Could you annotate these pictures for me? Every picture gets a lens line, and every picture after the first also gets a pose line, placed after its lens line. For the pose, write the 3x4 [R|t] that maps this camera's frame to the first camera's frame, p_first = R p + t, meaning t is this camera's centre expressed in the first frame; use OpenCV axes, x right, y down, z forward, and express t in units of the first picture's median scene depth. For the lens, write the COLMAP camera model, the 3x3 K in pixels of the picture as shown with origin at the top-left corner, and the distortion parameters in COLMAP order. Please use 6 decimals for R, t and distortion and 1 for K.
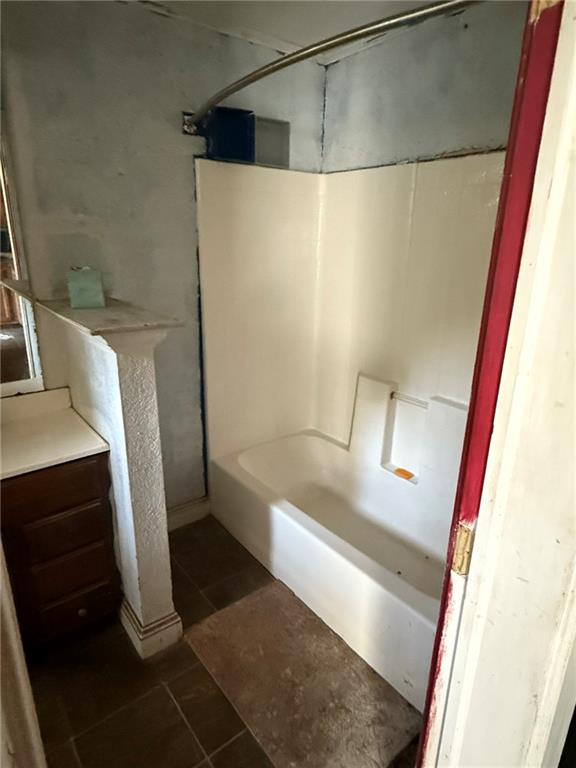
lens RADIAL K [[461.4, 0, 286.9], [0, 461.4, 385.0], [0, 0, 1]] dist [0.000827, 0.004245]
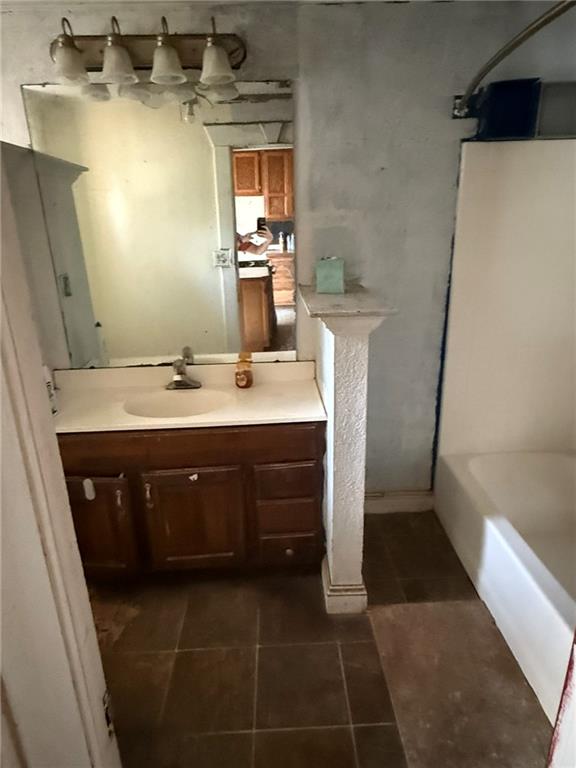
lens RADIAL K [[461.4, 0, 286.2], [0, 461.4, 378.5], [0, 0, 1]] dist [0.000827, 0.004245]
pose [[0.803715, 0.149225, -0.575999, 0.149992], [-0.141442, 0.988207, 0.058657, -0.010499], [0.577959, 0.034328, 0.815344, 0.022395]]
